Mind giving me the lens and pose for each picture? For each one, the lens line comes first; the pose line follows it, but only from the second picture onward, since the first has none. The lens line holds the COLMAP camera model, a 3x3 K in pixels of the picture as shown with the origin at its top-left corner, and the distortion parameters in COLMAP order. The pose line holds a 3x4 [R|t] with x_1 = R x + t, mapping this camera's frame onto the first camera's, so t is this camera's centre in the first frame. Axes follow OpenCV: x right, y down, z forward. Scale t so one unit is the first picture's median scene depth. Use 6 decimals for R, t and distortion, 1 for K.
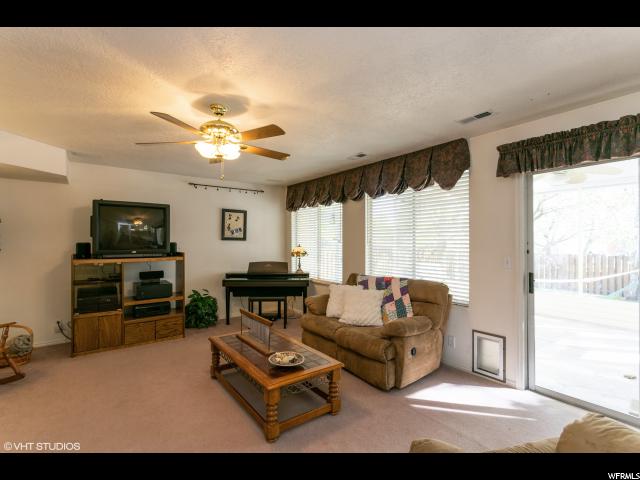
lens RADIAL K [[302.7, 0, 322.4], [0, 302.7, 240.4], [0, 0, 1]] dist [-0.000645, 0.003379]
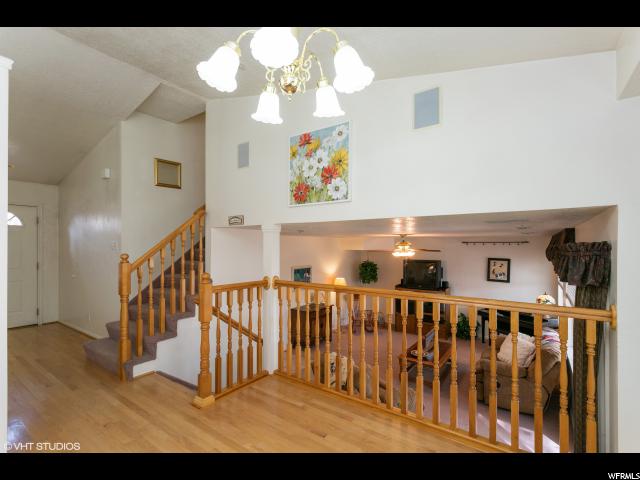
lens RADIAL K [[302.7, 0, 322.6], [0, 302.7, 242.5], [0, 0, 1]] dist [-0.000645, 0.003379]
pose [[0.298787, -0.007063, -0.954294, 0.734068], [-0.004712, 0.999950, -0.008876, -0.155724], [0.954308, 0.007149, 0.298739, -0.116428]]
